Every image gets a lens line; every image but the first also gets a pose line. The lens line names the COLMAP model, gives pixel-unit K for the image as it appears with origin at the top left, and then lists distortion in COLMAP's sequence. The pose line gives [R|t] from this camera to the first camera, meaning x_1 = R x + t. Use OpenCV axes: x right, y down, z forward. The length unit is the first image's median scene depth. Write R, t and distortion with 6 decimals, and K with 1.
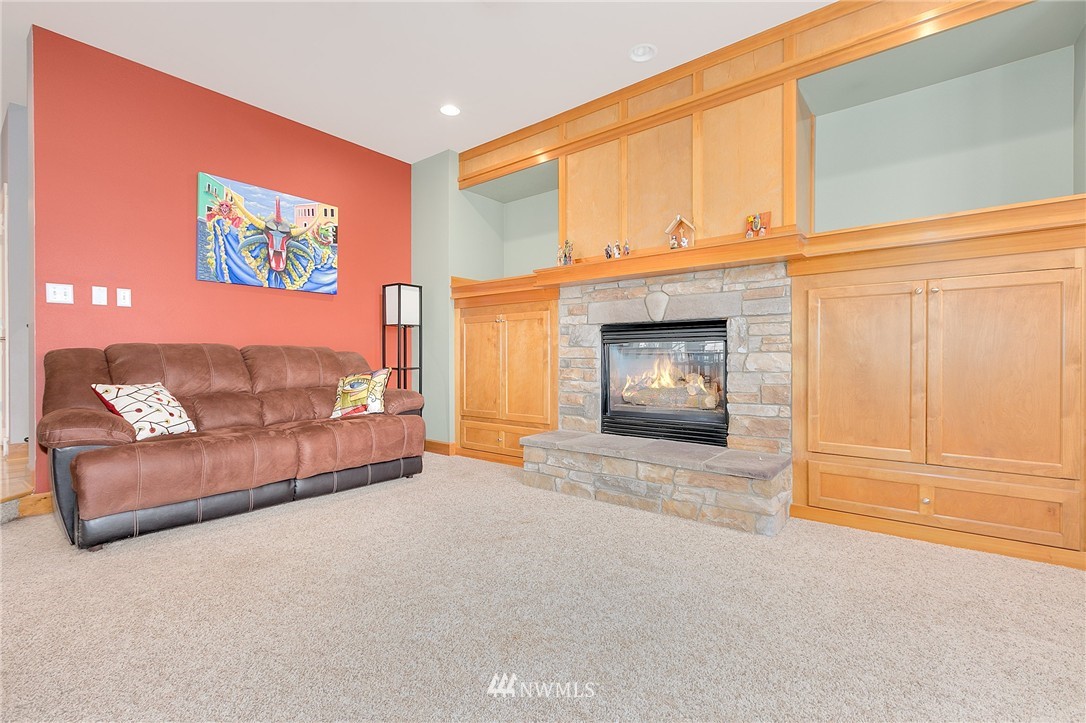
lens RADIAL K [[485.9, 0, 543.8], [0, 485.9, 360.9], [0, 0, 1]] dist [0.012108, -0.000324]
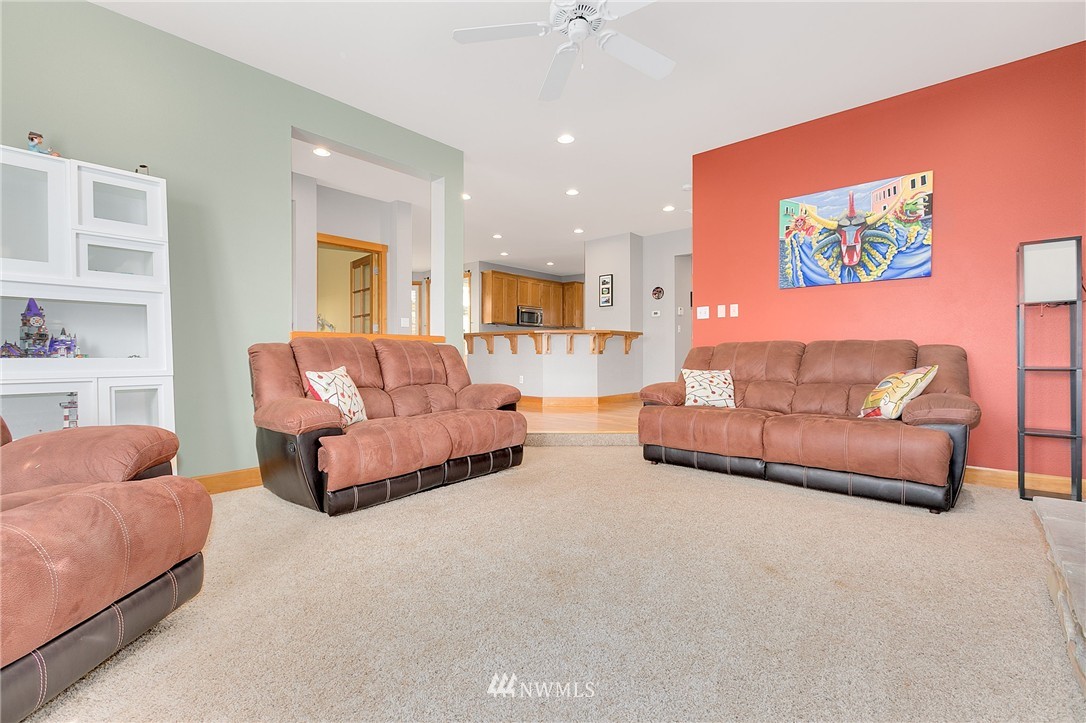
lens RADIAL K [[485.9, 0, 545.5], [0, 485.9, 360.4], [0, 0, 1]] dist [0.012108, -0.000324]
pose [[-0.044701, 0.020276, -0.998795, 0.458269], [-0.001851, 0.999791, 0.020379, -0.008070], [0.998999, 0.002759, -0.044654, 0.391642]]
